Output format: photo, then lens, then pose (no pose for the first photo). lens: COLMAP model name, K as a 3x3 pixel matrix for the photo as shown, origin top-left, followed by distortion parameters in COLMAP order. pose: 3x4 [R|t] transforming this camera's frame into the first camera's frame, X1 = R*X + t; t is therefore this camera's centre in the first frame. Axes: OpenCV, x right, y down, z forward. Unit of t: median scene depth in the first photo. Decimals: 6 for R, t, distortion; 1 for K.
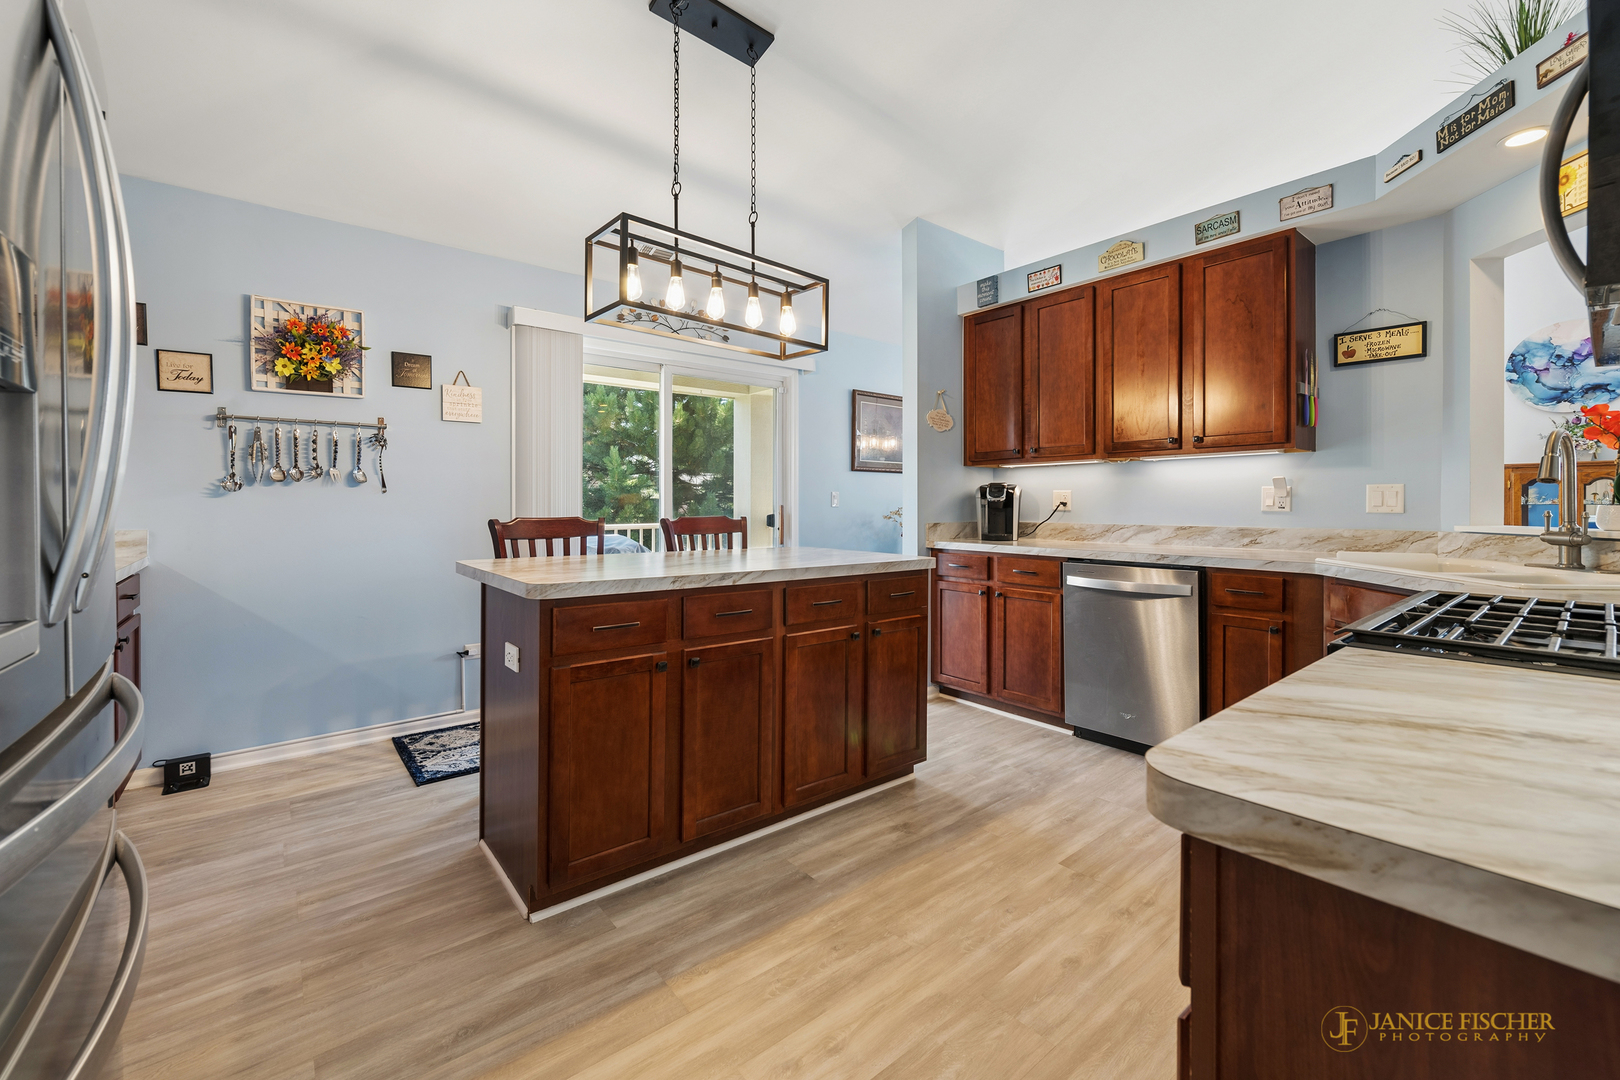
lens RADIAL K [[667.7, 0, 807.6], [0, 667.7, 505.4], [0, 0, 1]] dist [-0.001231, -0.000306]
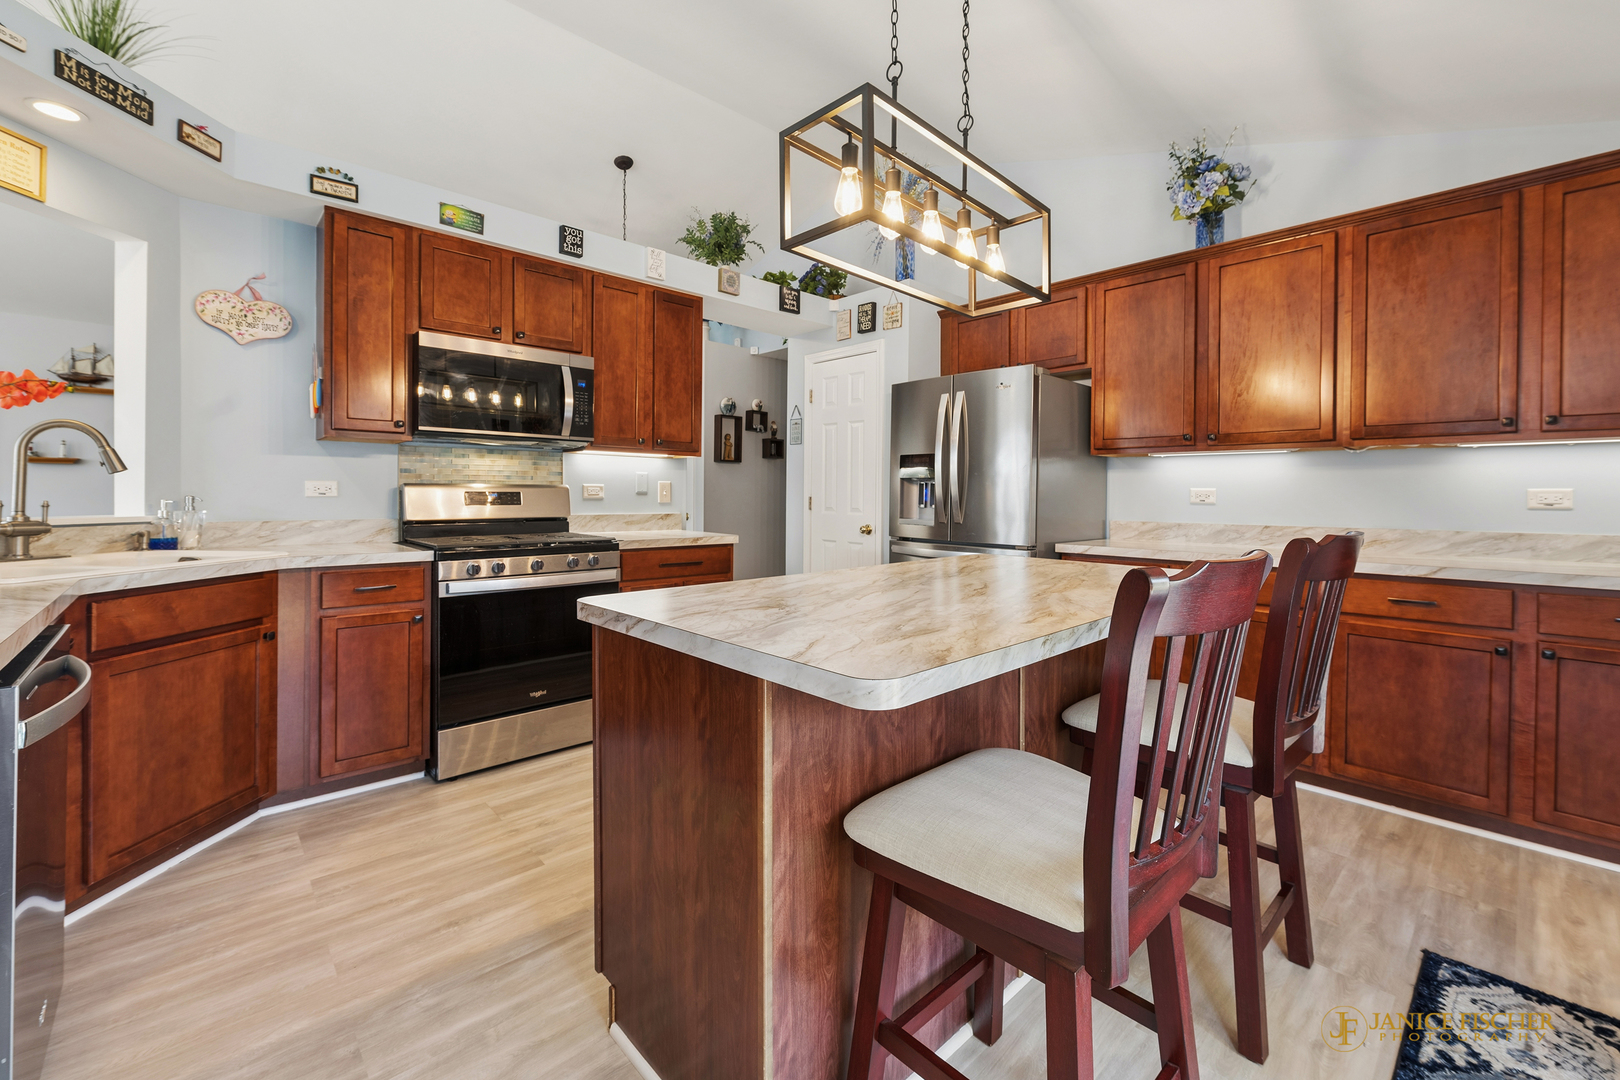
lens RADIAL K [[675.9, 0, 811.2], [0, 675.9, 496.2], [0, 0, 1]] dist [-0.000784, -0.000177]
pose [[-0.998409, -0.007941, -0.055822, 0.033235], [-0.008298, 0.999947, 0.006175, -0.009605], [0.055770, 0.006628, -0.998422, 1.472604]]
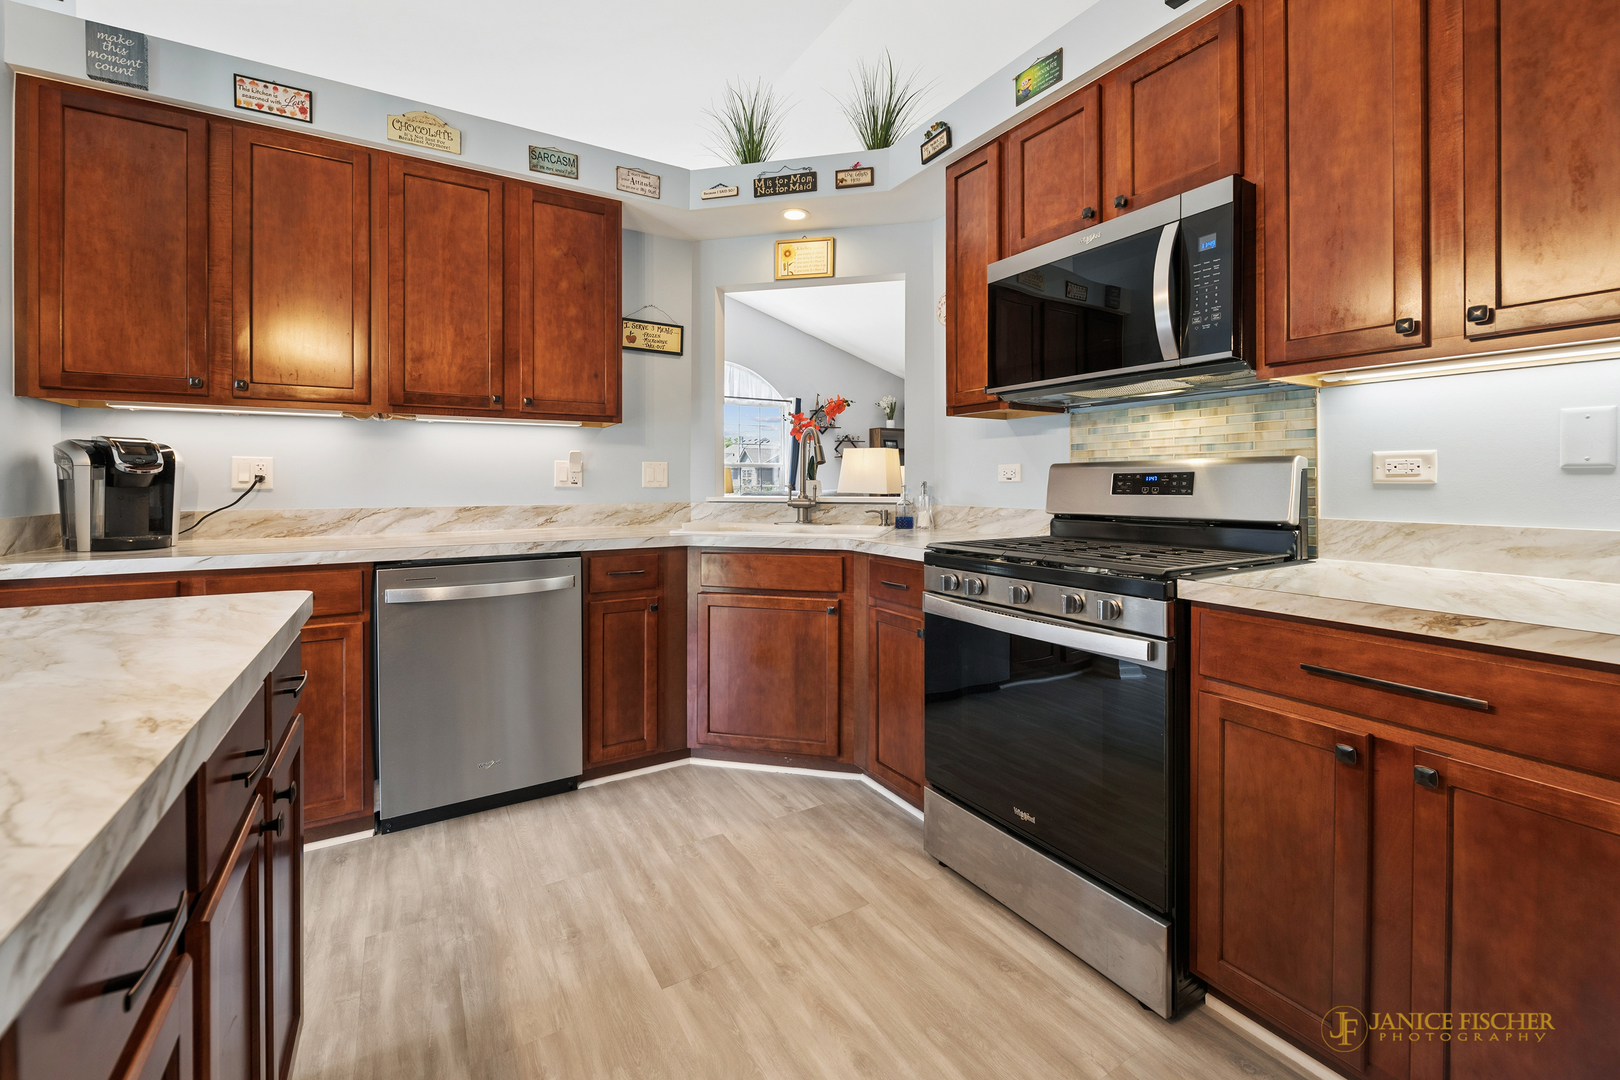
lens RADIAL K [[678.0, 0, 840.1], [0, 678.0, 483.7], [0, 0, 1]] dist [-0.001269, -0.000507]
pose [[0.123826, -0.002404, 0.992301, -0.224684], [0.002972, 0.999993, 0.002052, 0.003396], [-0.992300, 0.002695, 0.123832, 0.531383]]
